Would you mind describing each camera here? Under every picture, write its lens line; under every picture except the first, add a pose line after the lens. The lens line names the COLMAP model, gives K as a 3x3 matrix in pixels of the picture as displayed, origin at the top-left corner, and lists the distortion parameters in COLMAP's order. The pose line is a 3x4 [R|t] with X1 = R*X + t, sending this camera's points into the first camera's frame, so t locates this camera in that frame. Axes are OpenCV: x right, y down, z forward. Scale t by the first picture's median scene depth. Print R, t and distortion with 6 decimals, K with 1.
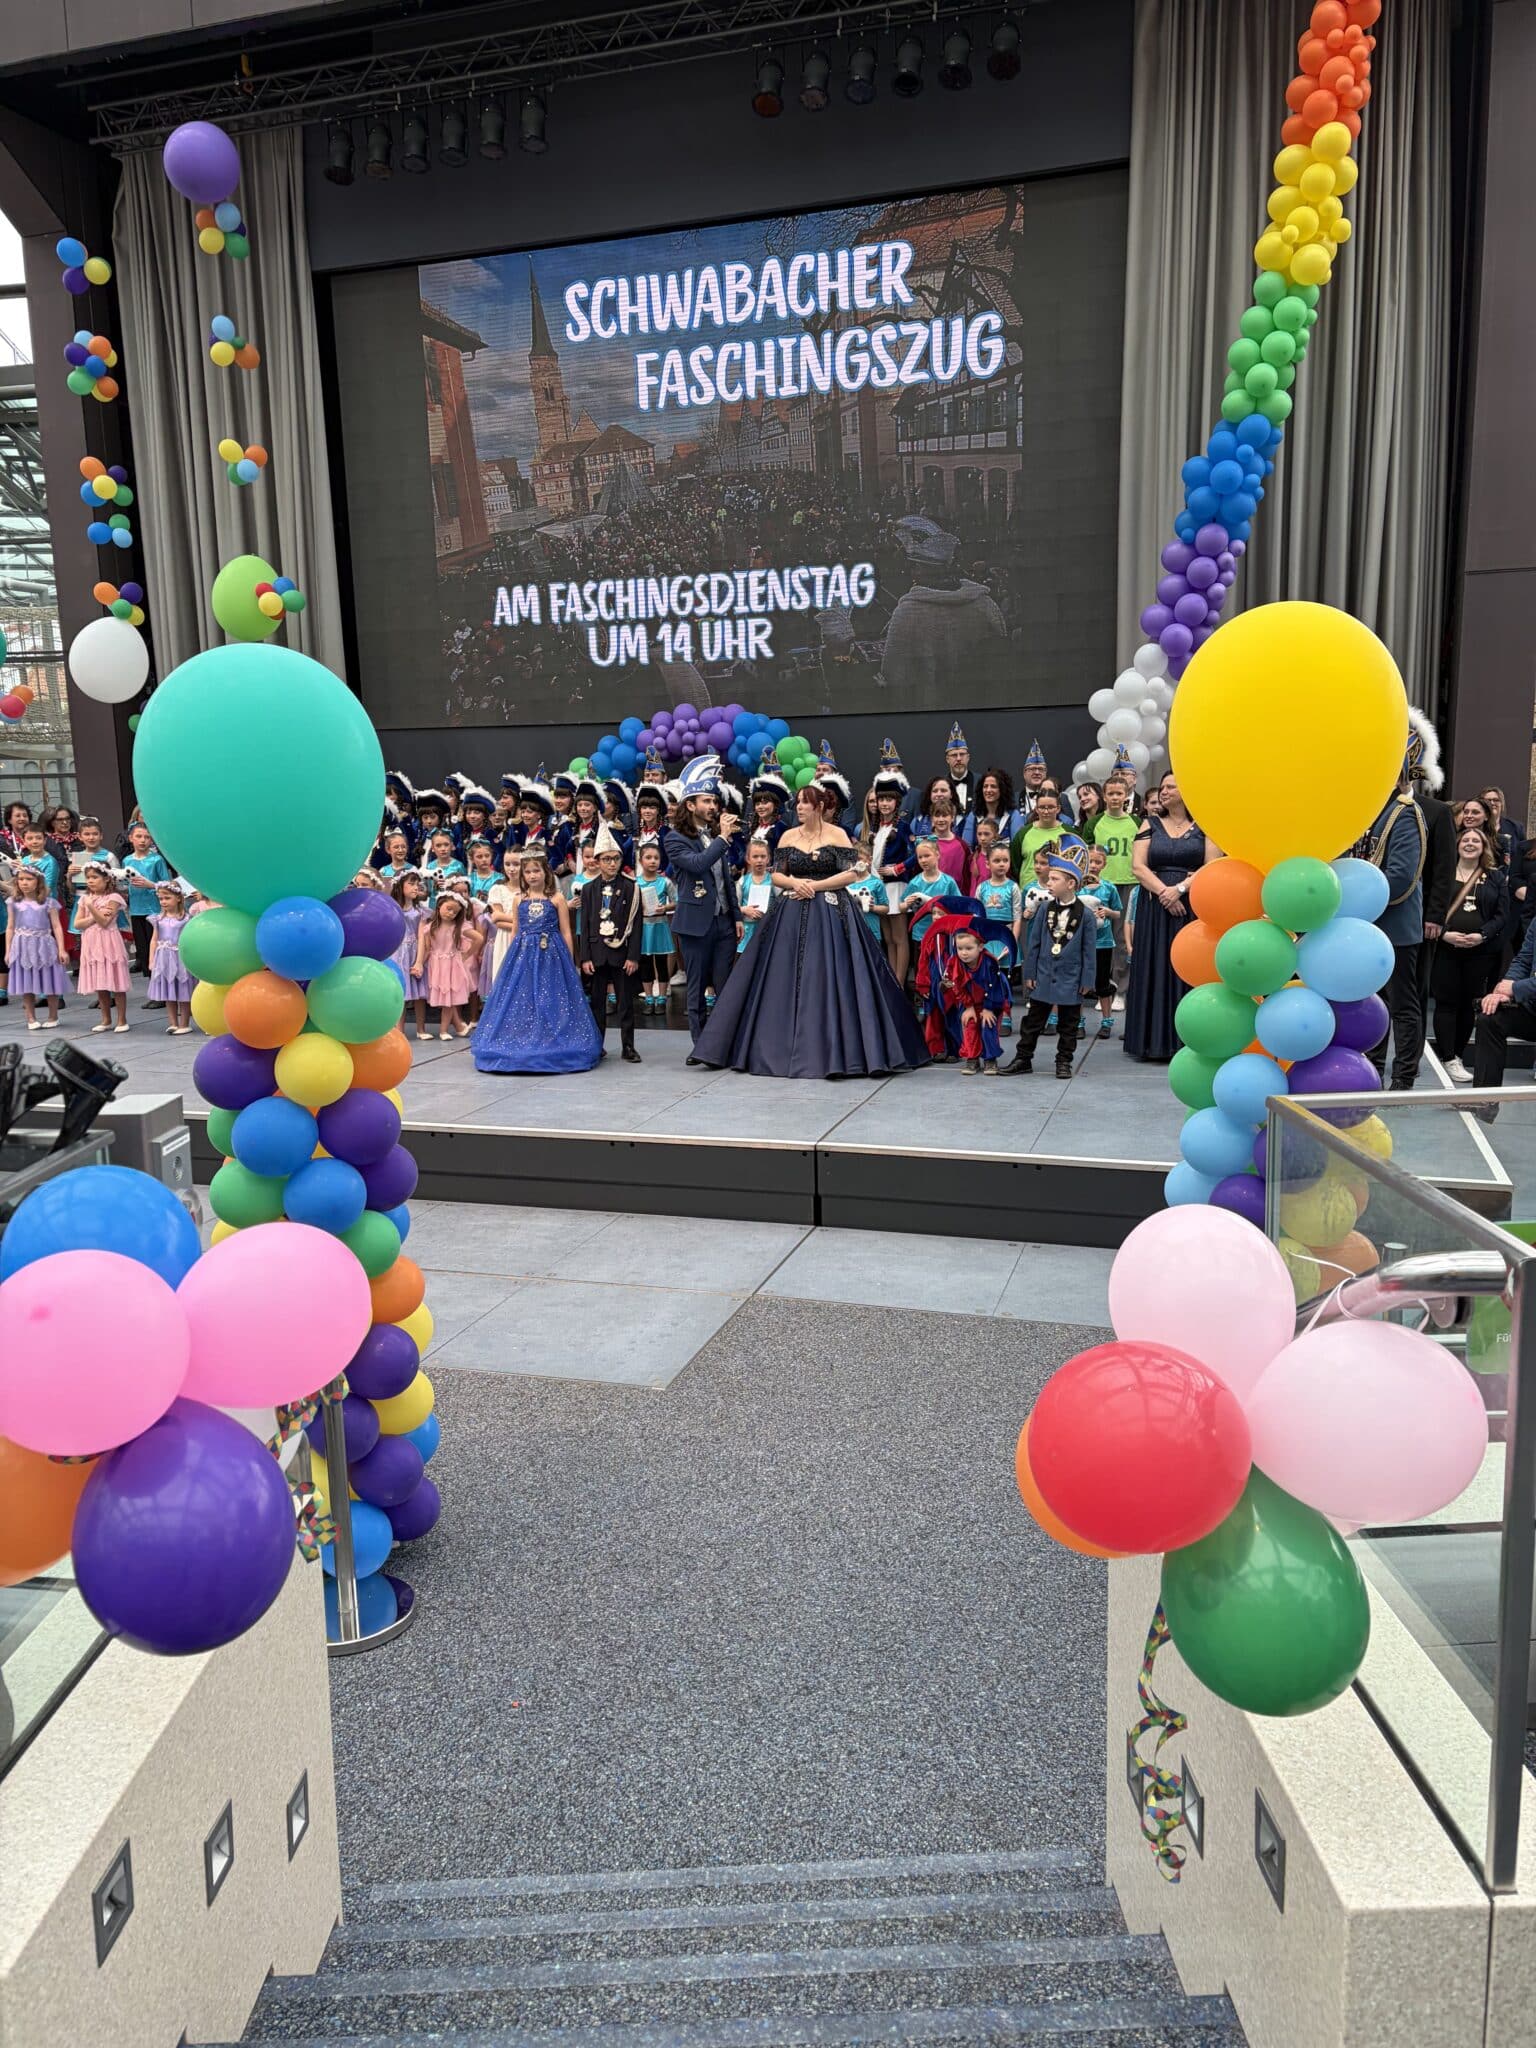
lens RADIAL K [[1547.8, 0, 766.0], [0, 1547.8, 1019.5], [0, 0, 1]] dist [0.001564, -0.001157]
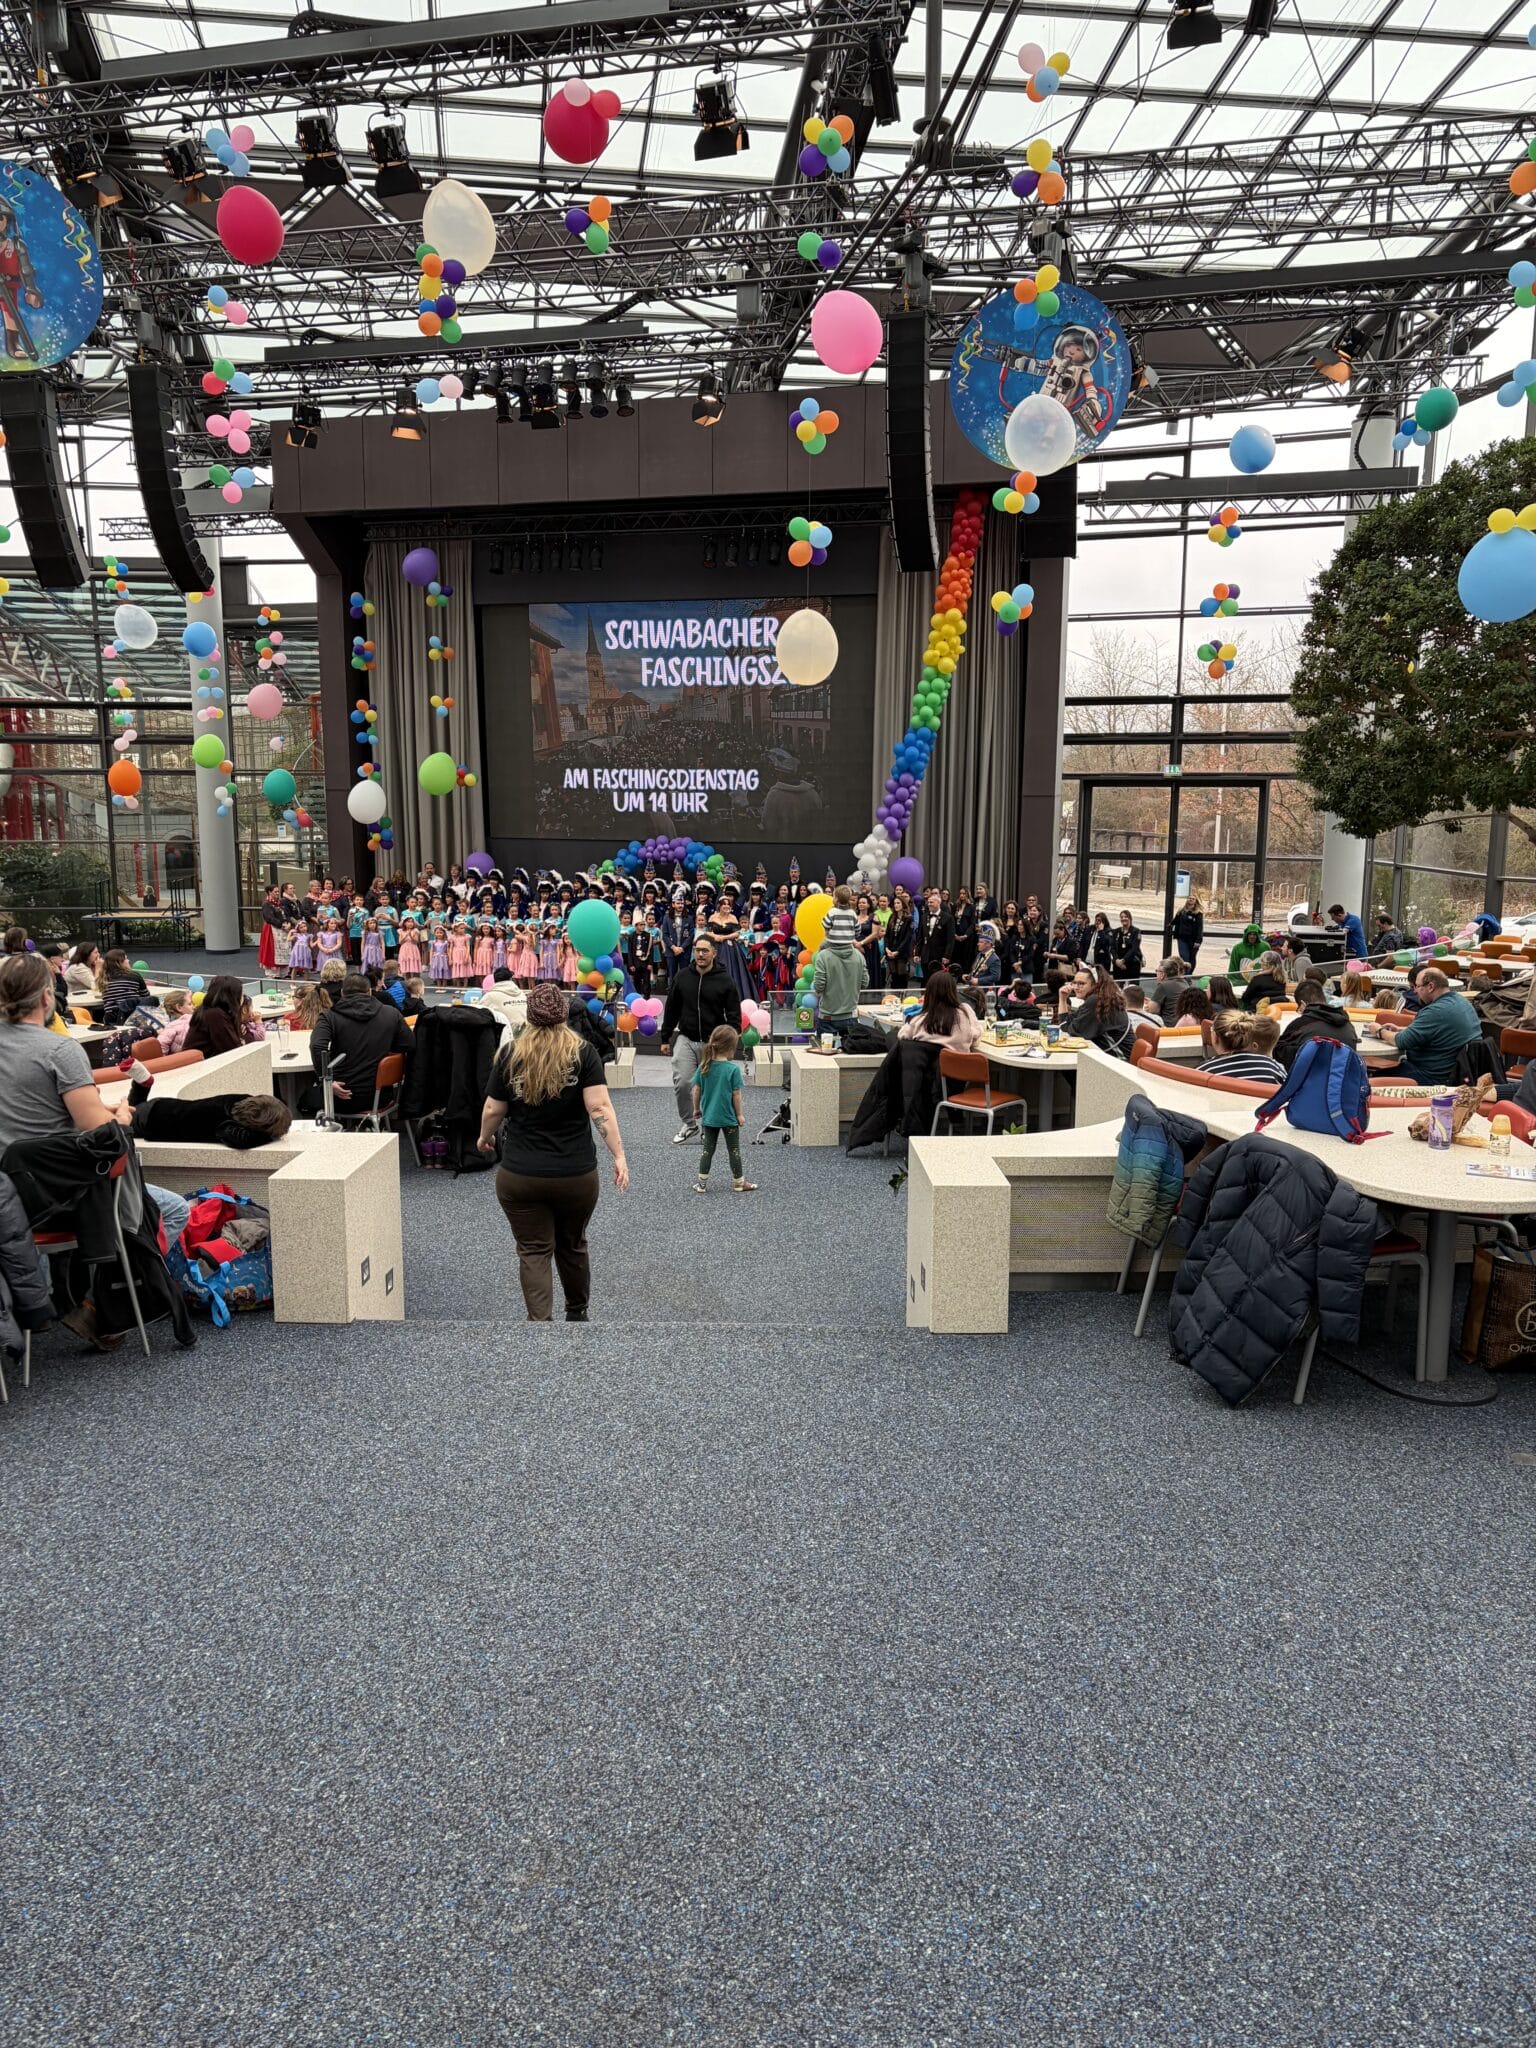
lens RADIAL K [[1547.8, 0, 758.3], [0, 1547.8, 1031.6], [0, 0, 1]] dist [0.001564, -0.001157]
pose [[0.998934, 0.017184, 0.042847, -0.011079], [-0.017716, 0.999770, 0.012076, 0.023889], [-0.042630, -0.012822, 0.999009, -1.025837]]
